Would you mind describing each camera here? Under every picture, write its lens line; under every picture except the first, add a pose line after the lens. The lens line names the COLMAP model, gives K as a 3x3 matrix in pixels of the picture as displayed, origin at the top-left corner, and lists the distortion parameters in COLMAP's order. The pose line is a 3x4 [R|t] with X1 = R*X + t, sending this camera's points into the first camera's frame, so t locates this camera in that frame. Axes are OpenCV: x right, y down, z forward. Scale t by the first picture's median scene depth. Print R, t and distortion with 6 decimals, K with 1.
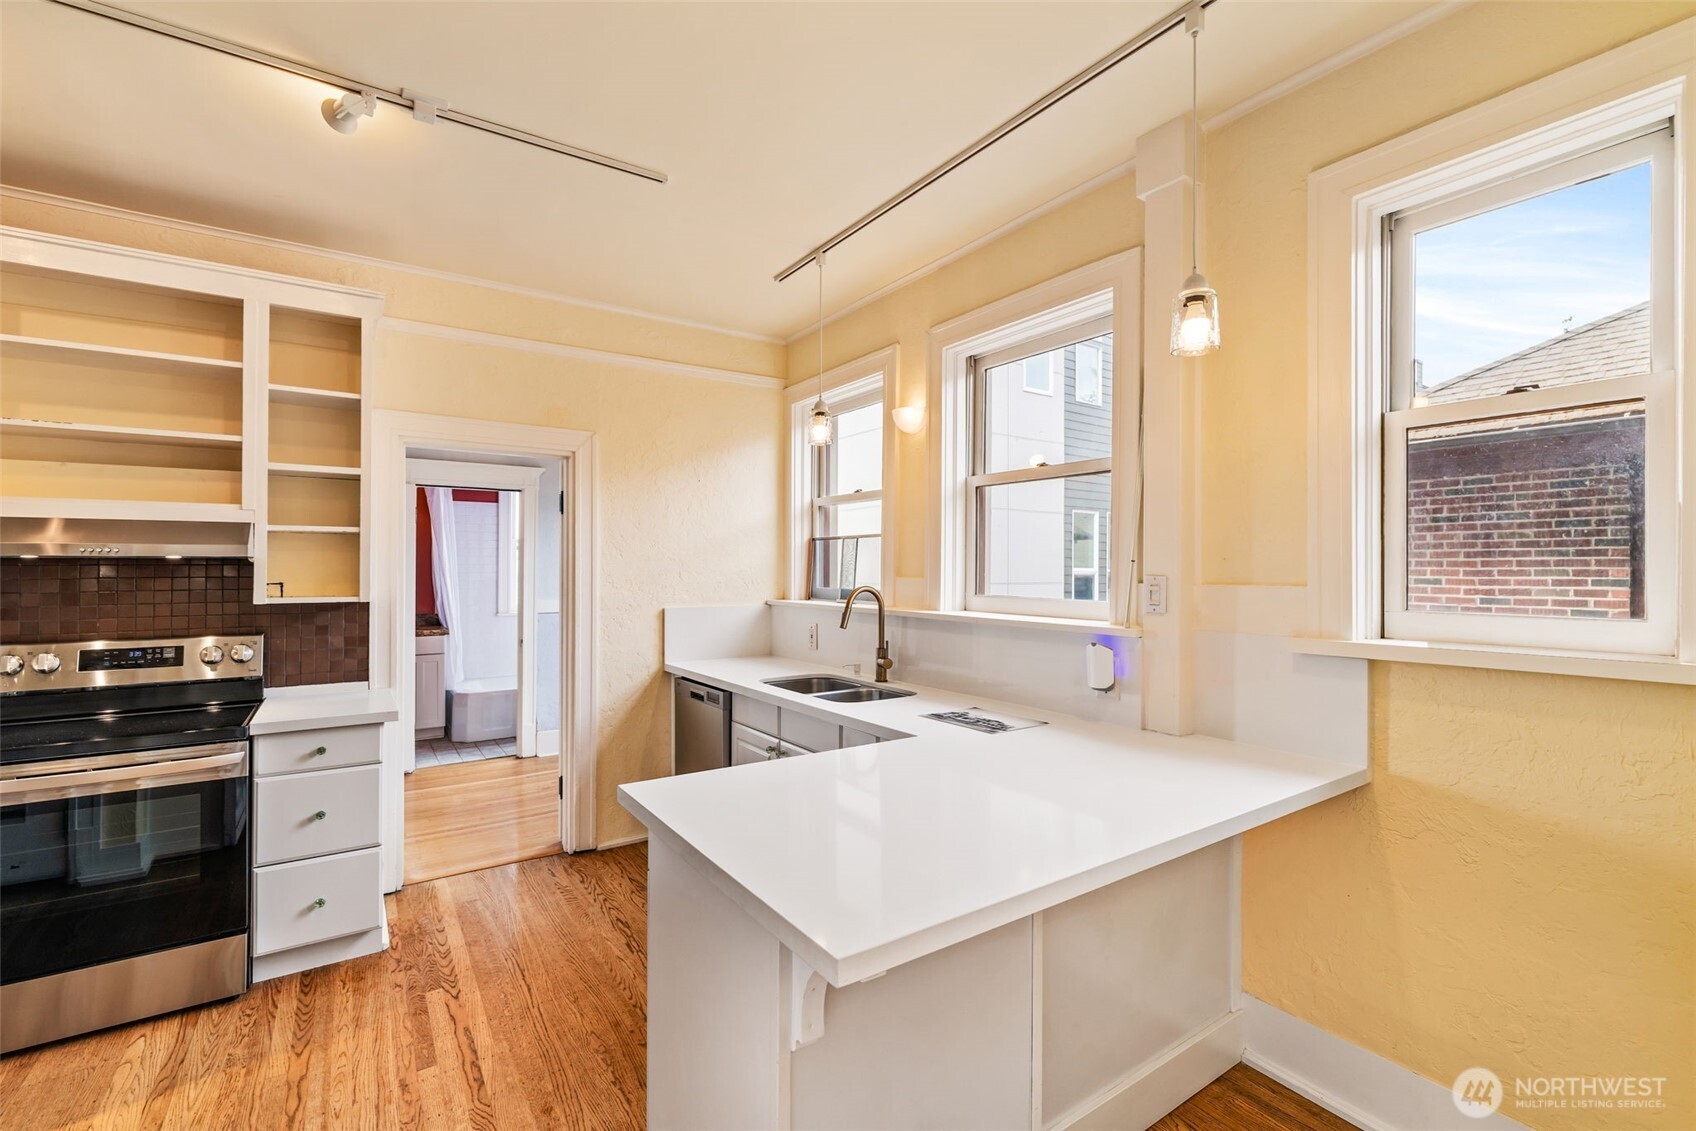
lens RADIAL K [[739.1, 0, 848.5], [0, 739.1, 567.4], [0, 0, 1]] dist [0.000135, -0.000232]
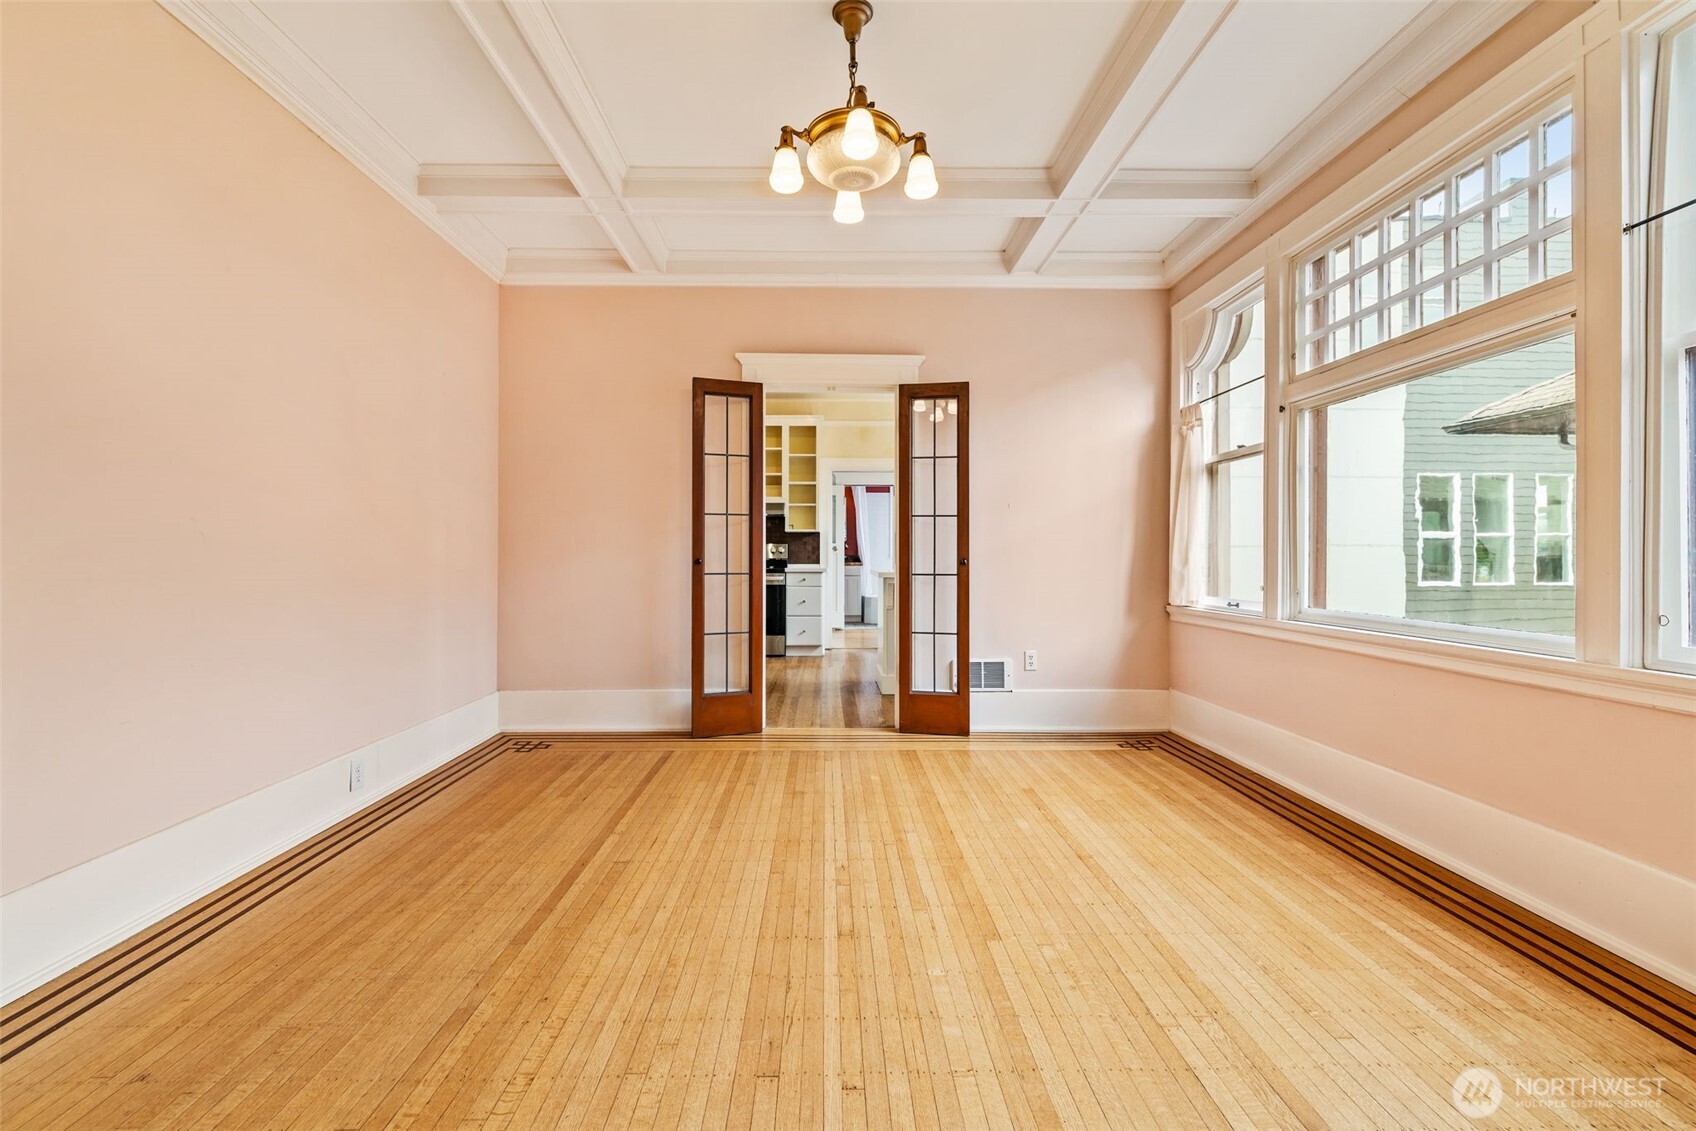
lens RADIAL K [[760.6, 0, 837.9], [0, 760.6, 554.3], [0, 0, 1]] dist [-0.000615, -0.000076]
pose [[0.833480, -0.004667, -0.552530, 0.842812], [0.003315, 0.999989, -0.003446, 0.126168], [0.552539, 0.001041, 0.833486, -1.139395]]
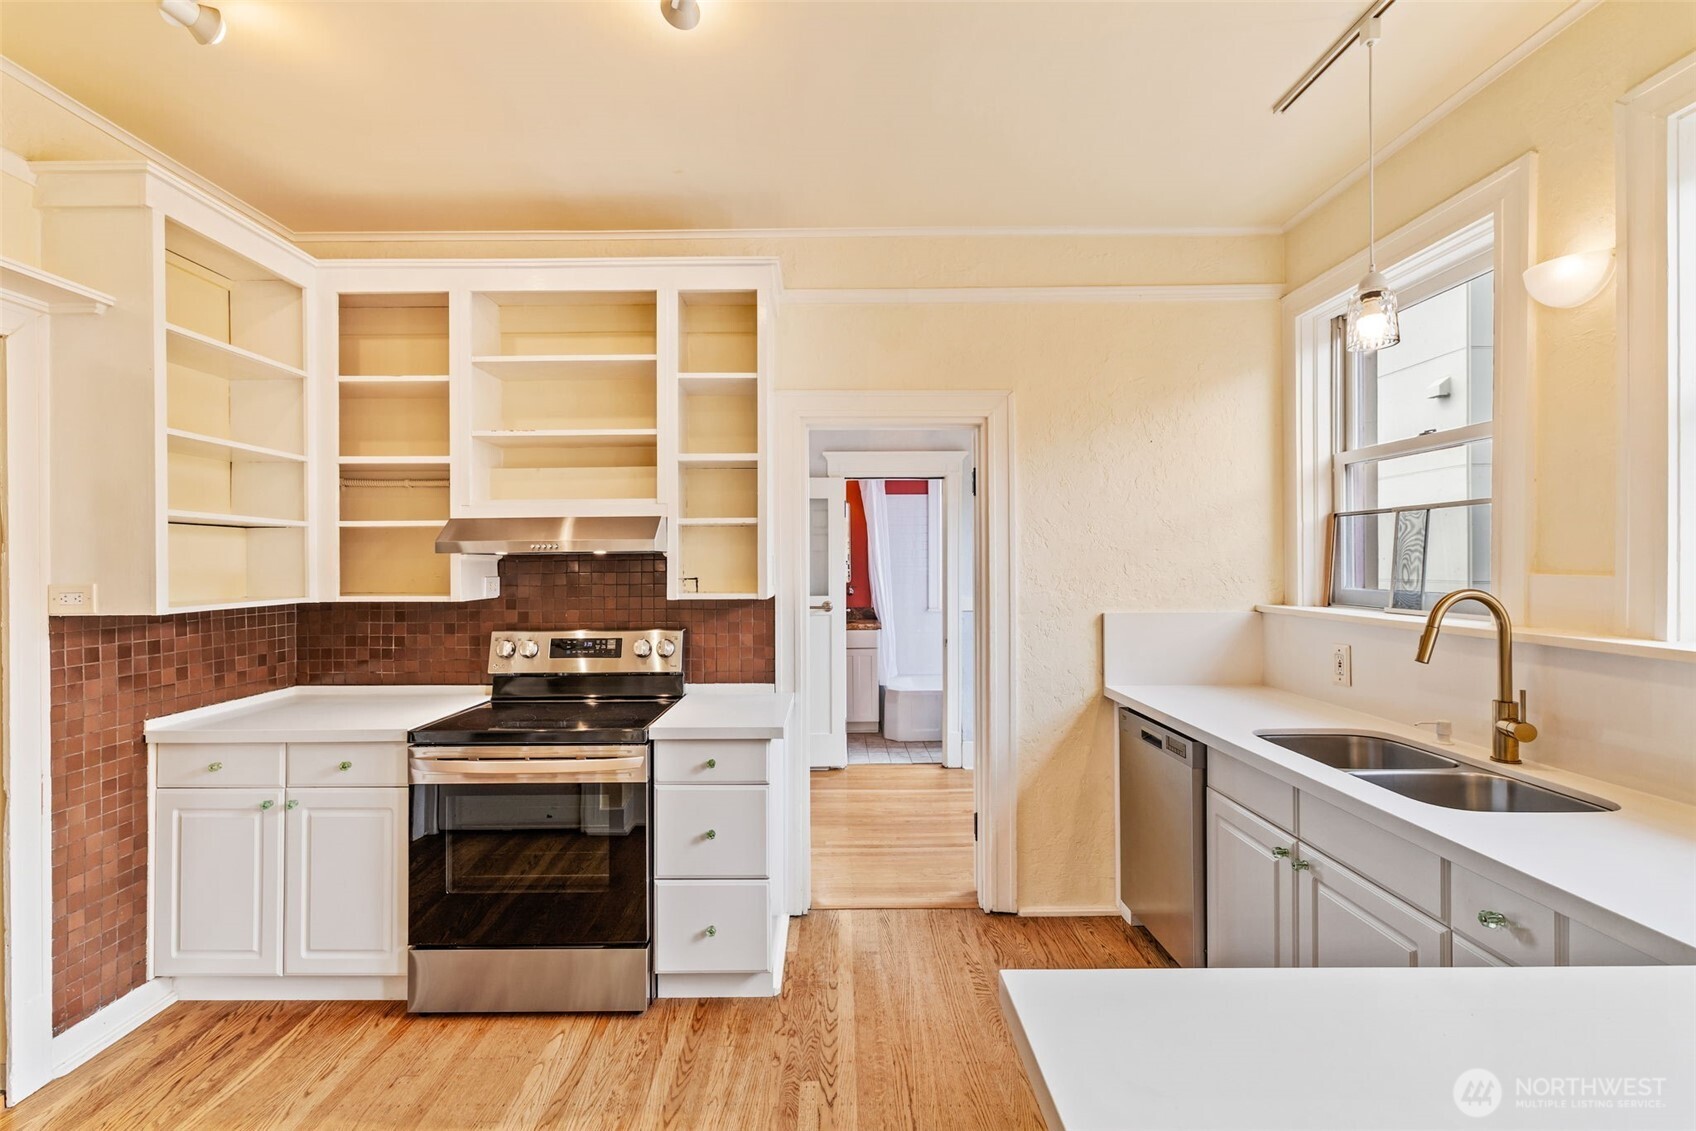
lens RADIAL K [[743.4, 0, 829.6], [0, 743.4, 558.4], [0, 0, 1]] dist [-0.001935, 0.000169]
pose [[0.822410, -0.008458, -0.568832, -0.057145], [0.007069, 0.999964, -0.004648, 0.000868], [0.568851, -0.000198, 0.822441, 0.264160]]
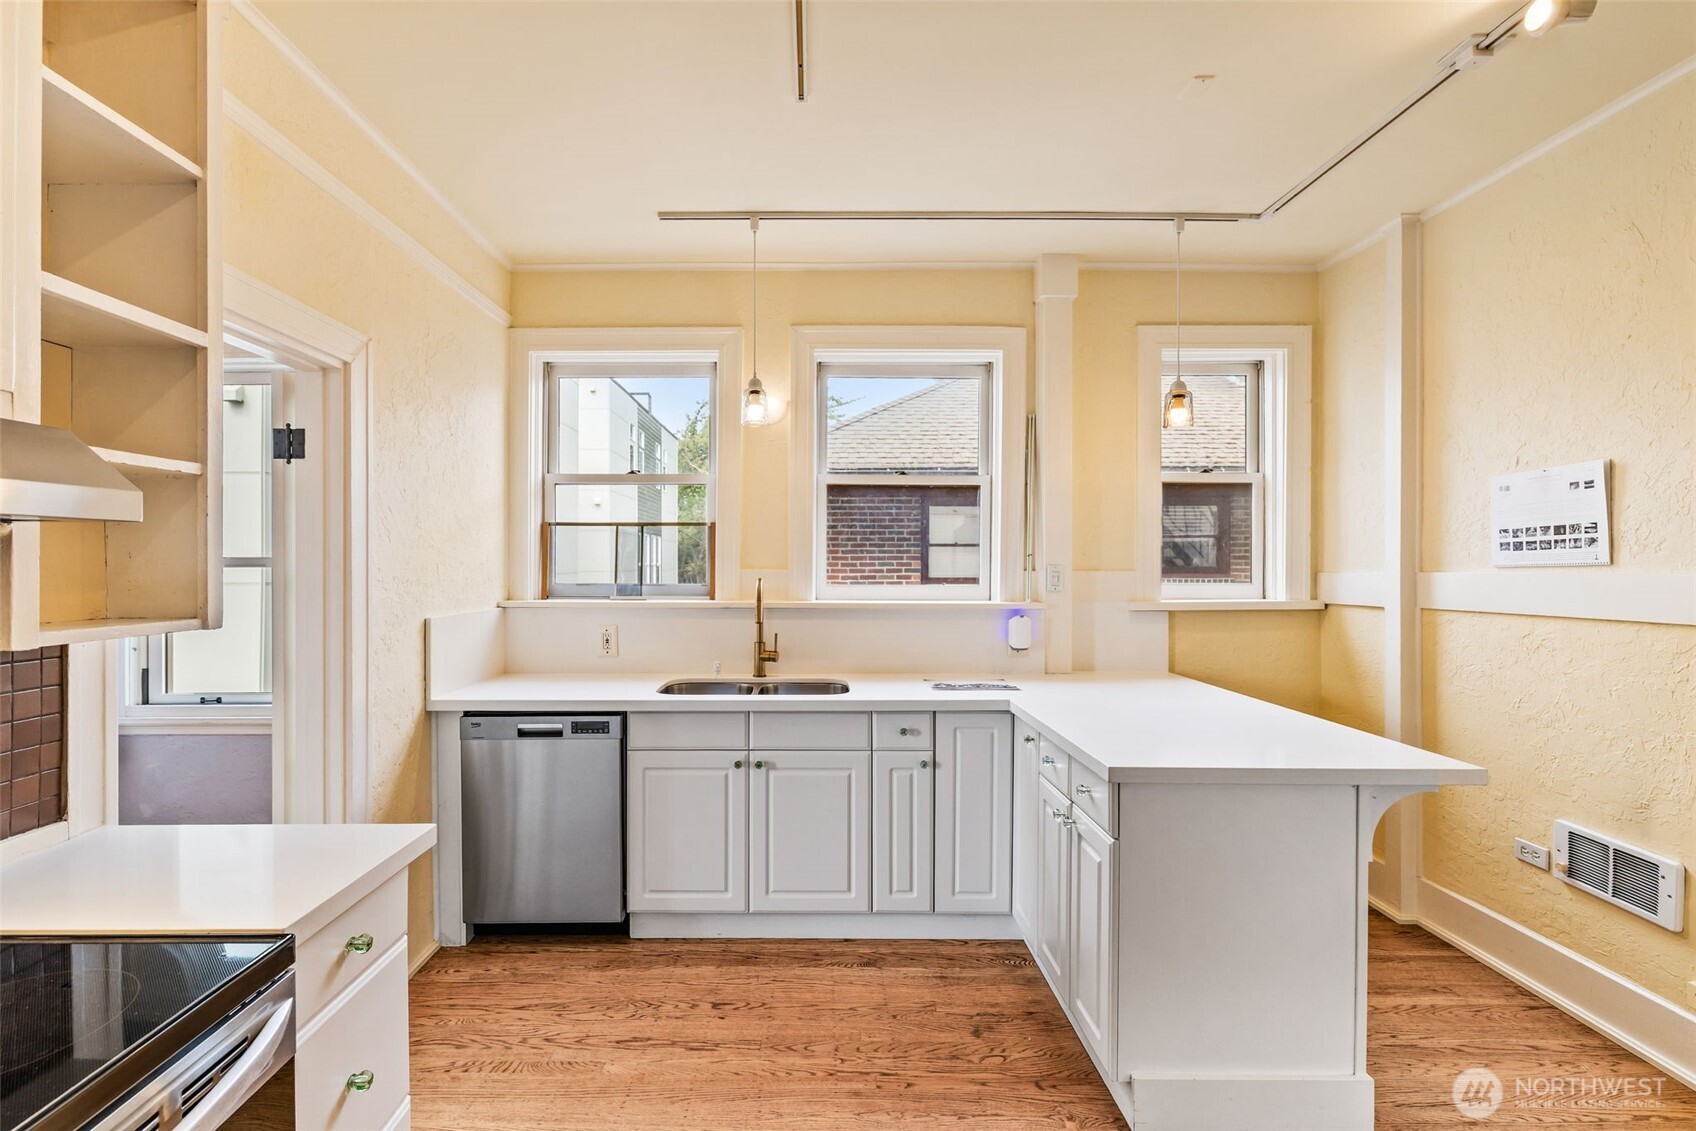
lens RADIAL K [[756.0, 0, 809.8], [0, 756.0, 565.7], [0, 0, 1]] dist [-0.000931, -0.000284]
pose [[0.568929, -0.003543, 0.822379, -0.762352], [-0.000882, 0.999988, 0.004918, 0.004066], [-0.822387, -0.003523, 0.568918, 0.397378]]
